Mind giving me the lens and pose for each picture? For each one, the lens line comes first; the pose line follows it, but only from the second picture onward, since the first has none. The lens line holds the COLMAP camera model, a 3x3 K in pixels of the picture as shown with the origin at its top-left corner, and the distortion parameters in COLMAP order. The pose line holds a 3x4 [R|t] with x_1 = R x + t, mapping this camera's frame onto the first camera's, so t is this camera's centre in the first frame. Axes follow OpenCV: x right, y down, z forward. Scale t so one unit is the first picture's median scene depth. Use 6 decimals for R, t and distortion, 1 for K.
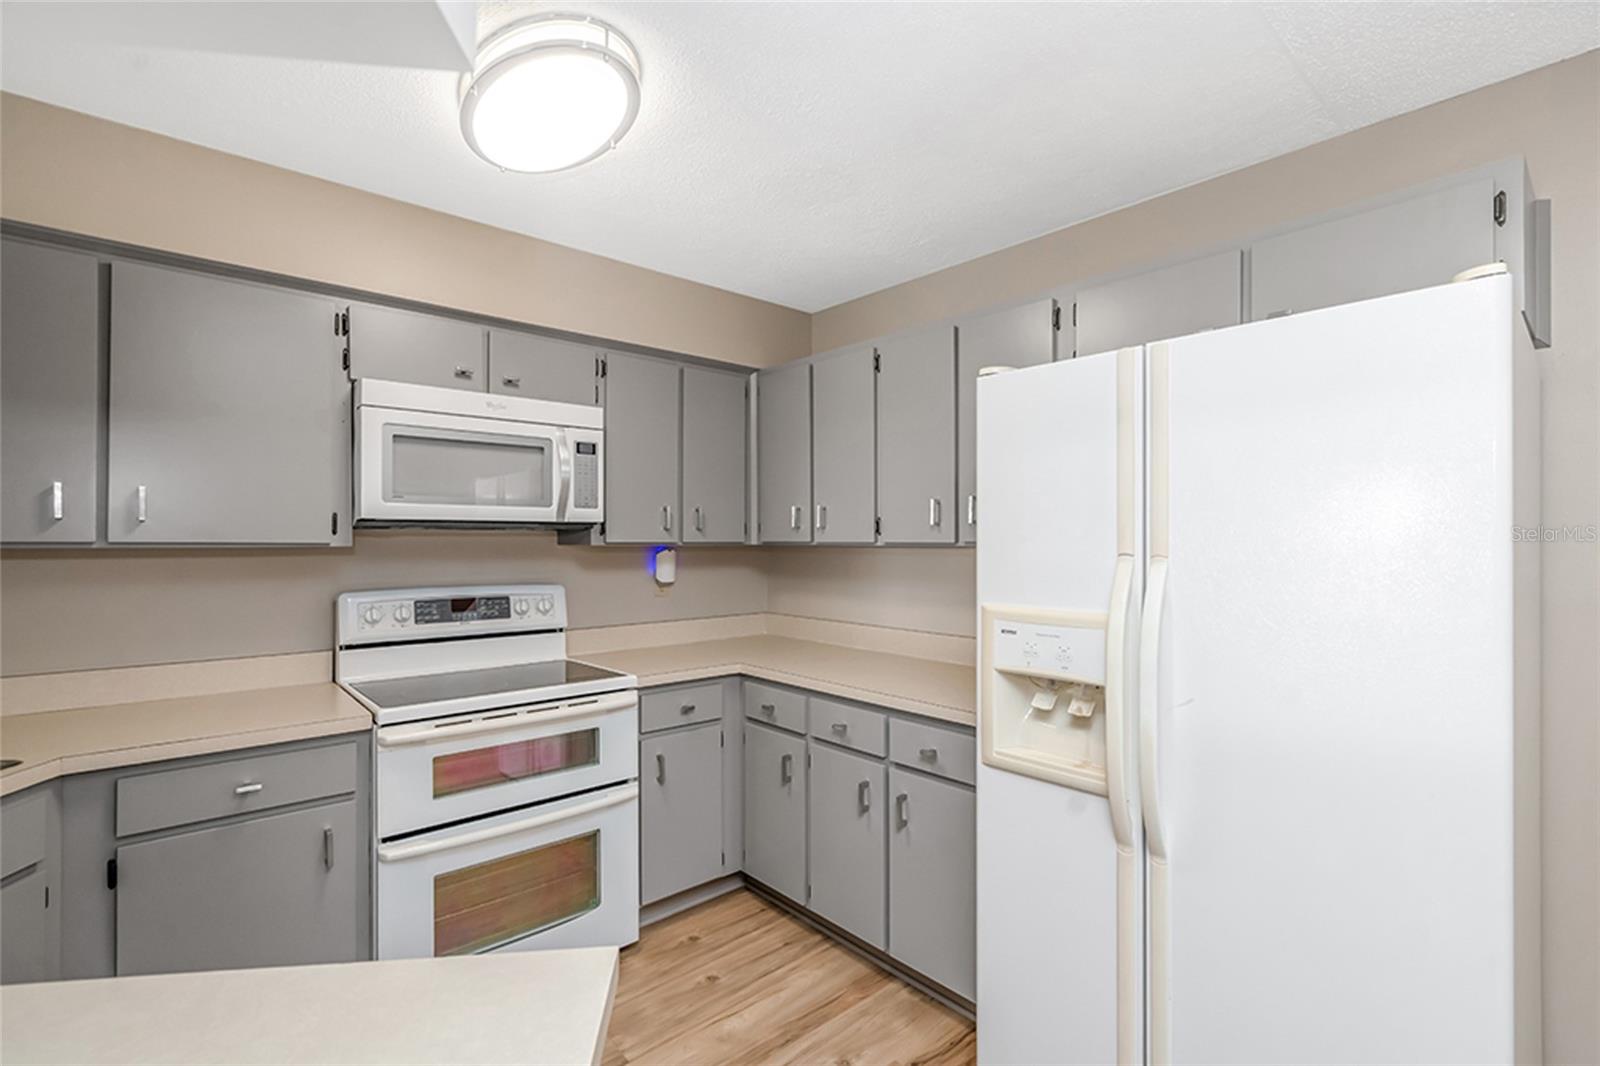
lens RADIAL K [[727.7, 0, 807.6], [0, 727.7, 538.8], [0, 0, 1]] dist [-0.001966, 0.000114]
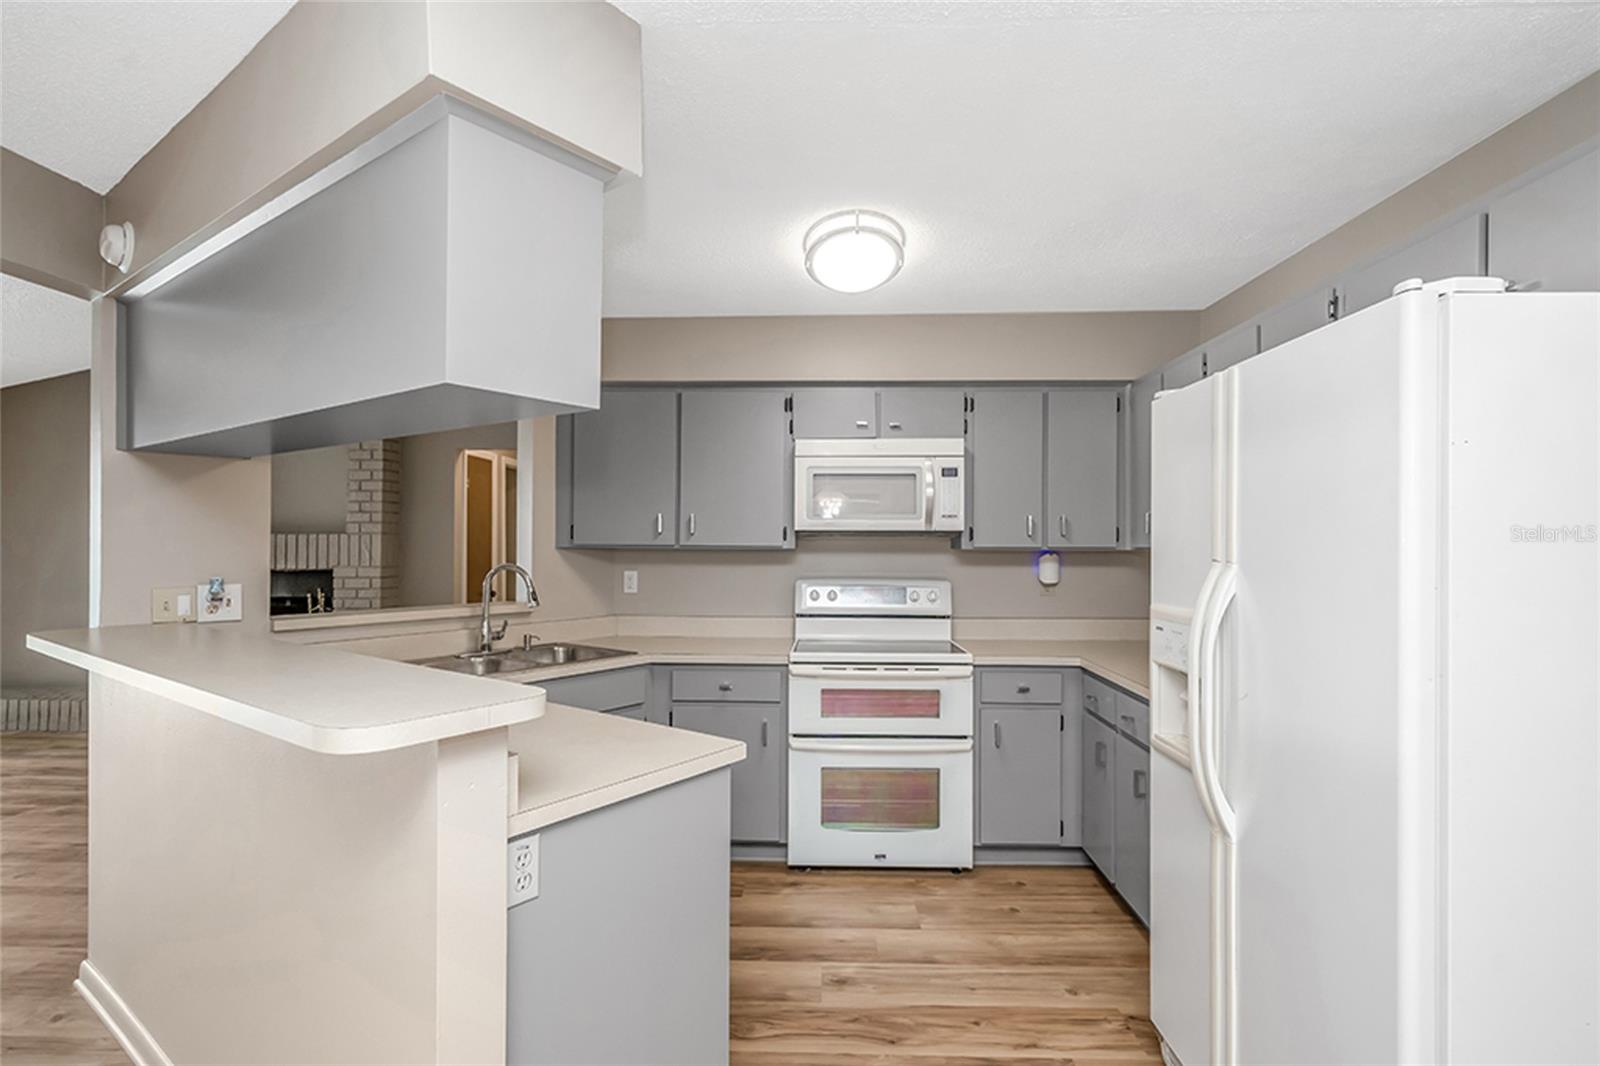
lens RADIAL K [[777.0, 0, 798.4], [0, 777.0, 541.1], [0, 0, 1]] dist [0.001906, 0.000496]
pose [[0.725576, 0.000702, -0.688142, 0.463081], [-0.002148, 0.999997, -0.001245, -0.002755], [0.688139, 0.002381, 0.725575, -0.168313]]
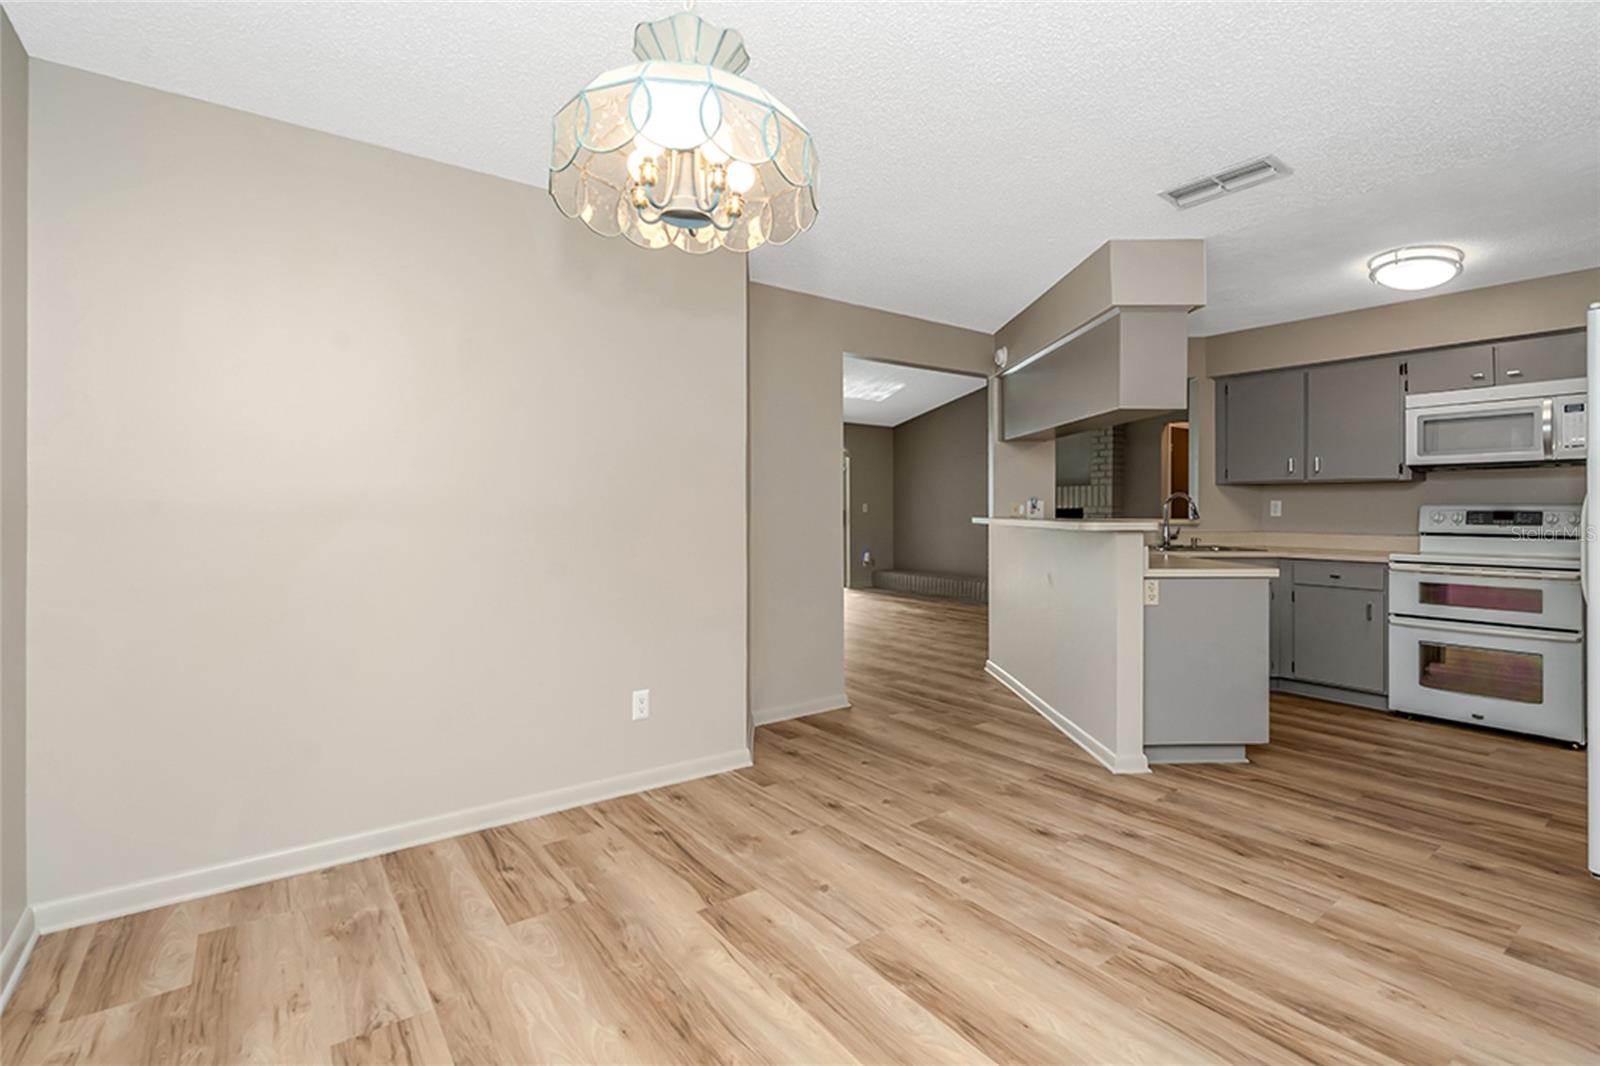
lens RADIAL K [[736.2, 0, 806.7], [0, 736.2, 506.4], [0, 0, 1]] dist [-0.000528, 0.000218]
pose [[-0.085963, -0.001874, -0.996297, 1.379954], [0.002204, 0.999995, -0.002072, 0.076775], [0.996296, -0.002374, -0.085958, -0.426161]]
